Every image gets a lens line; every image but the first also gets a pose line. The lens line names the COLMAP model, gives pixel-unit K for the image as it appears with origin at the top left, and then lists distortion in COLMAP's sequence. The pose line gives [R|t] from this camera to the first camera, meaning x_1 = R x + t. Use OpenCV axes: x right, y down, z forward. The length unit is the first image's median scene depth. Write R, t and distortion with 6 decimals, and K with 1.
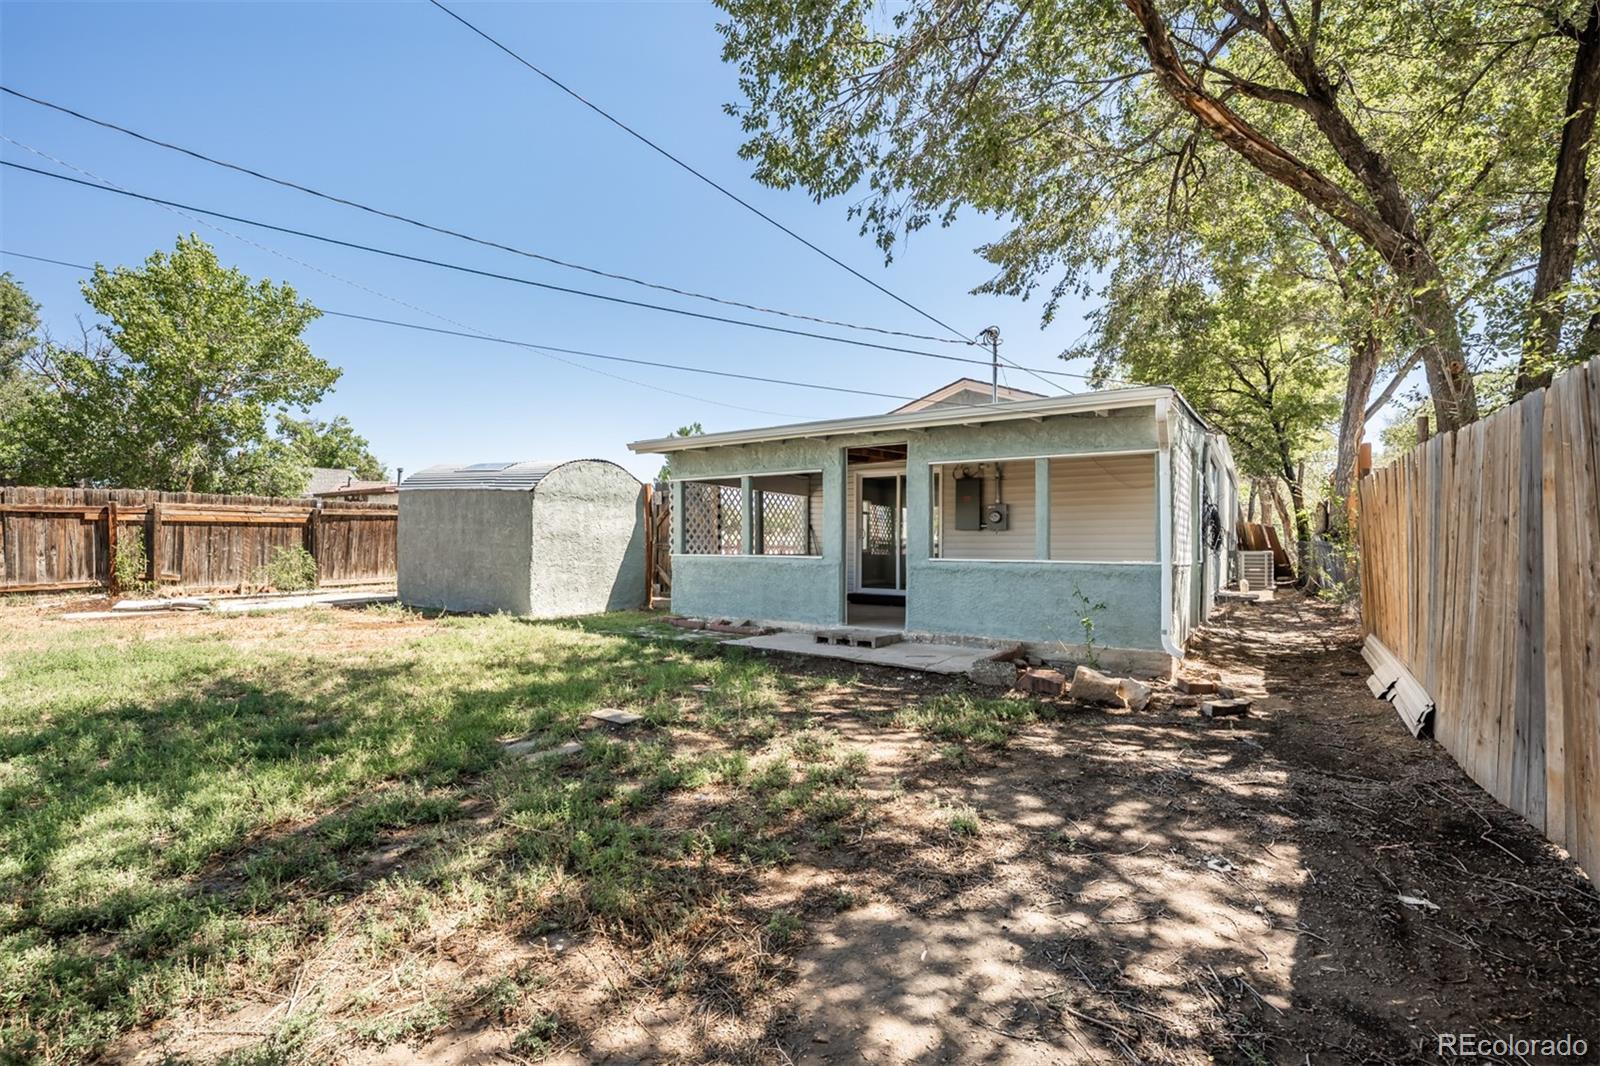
lens RADIAL K [[726.0, 0, 799.7], [0, 726.0, 529.8], [0, 0, 1]] dist [-0.006896, 0.001214]
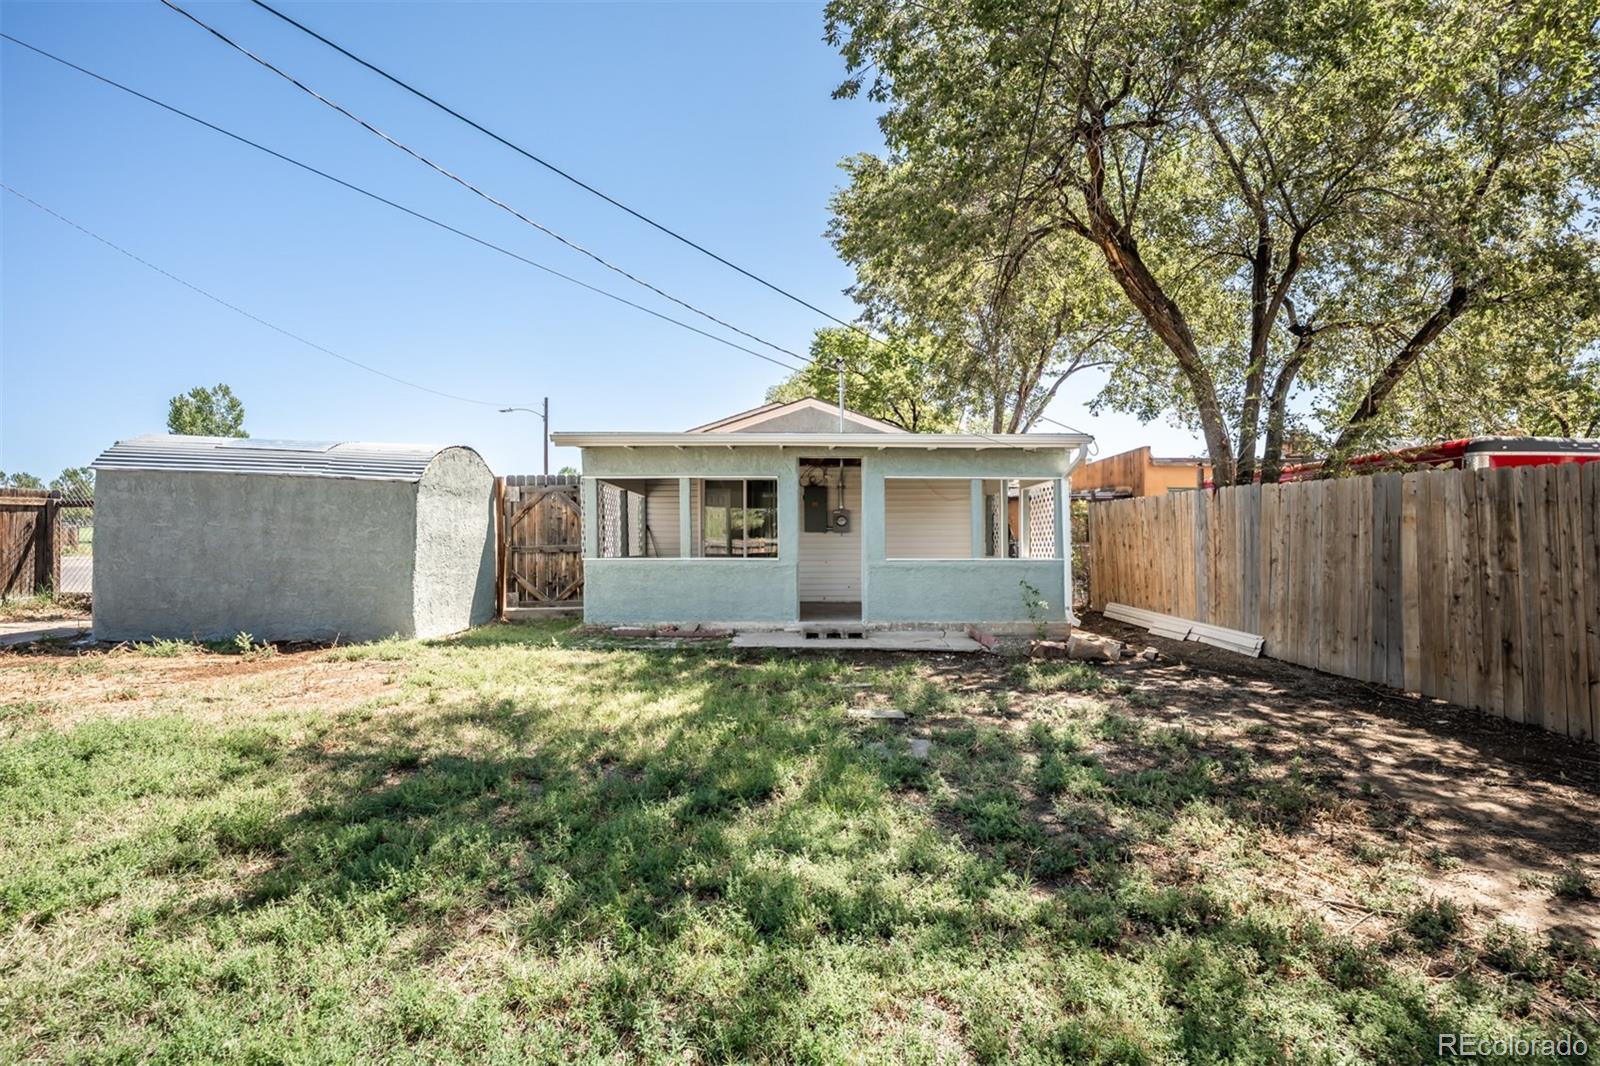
lens RADIAL K [[726.0, 0, 809.9], [0, 726.0, 533.6], [0, 0, 1]] dist [-0.006896, 0.001214]
pose [[0.815635, 0.001946, 0.578563, -0.438397], [-0.008764, 0.999921, 0.008992, -0.007505], [-0.578500, -0.012404, 0.815588, 0.084541]]
